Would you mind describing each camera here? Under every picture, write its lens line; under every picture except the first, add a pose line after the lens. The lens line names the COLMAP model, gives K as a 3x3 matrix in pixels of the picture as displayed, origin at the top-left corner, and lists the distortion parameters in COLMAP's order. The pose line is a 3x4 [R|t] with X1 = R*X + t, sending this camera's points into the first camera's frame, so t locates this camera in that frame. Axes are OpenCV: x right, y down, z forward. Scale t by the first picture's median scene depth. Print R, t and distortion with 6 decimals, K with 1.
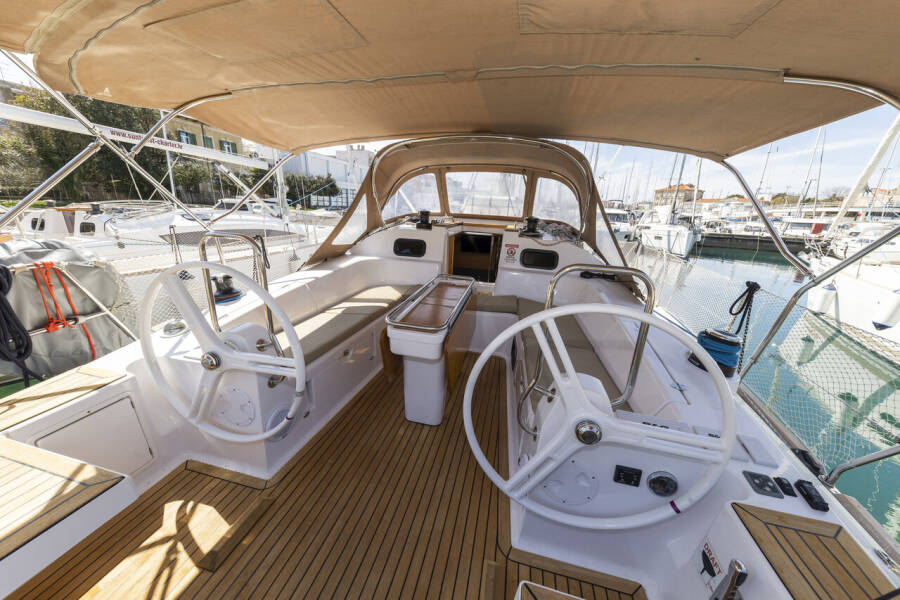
lens RADIAL K [[317.4, 0, 450.9], [0, 317.4, 301.5], [0, 0, 1]] dist [0.000574, -0.000133]
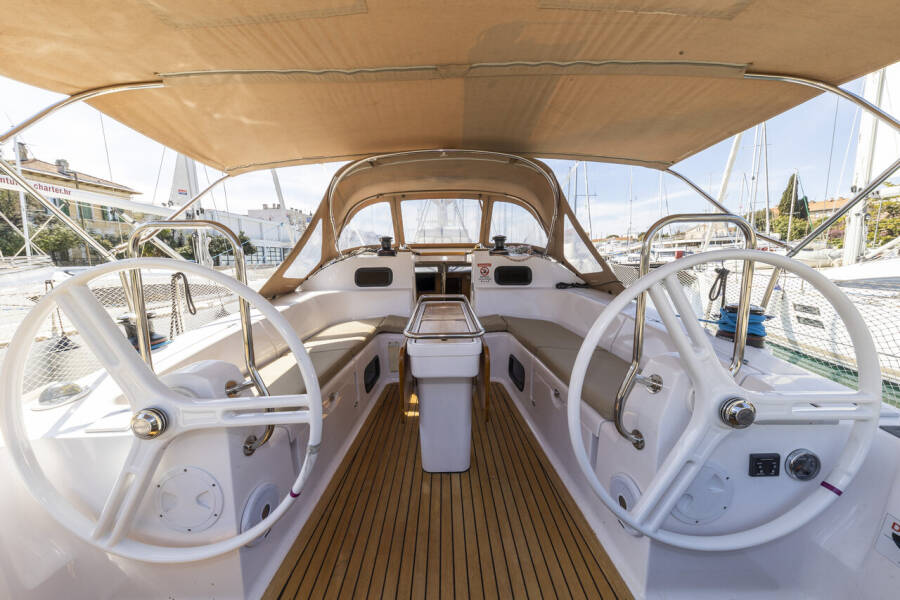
lens RADIAL K [[316.0, 0, 448.1], [0, 316.0, 297.5], [0, 0, 1]] dist [-0.002156, -0.000207]
pose [[0.969309, -0.093728, 0.227280, -0.165549], [0.130811, 0.979373, -0.154001, 0.063274], [-0.208157, 0.179005, 0.961576, 0.136220]]
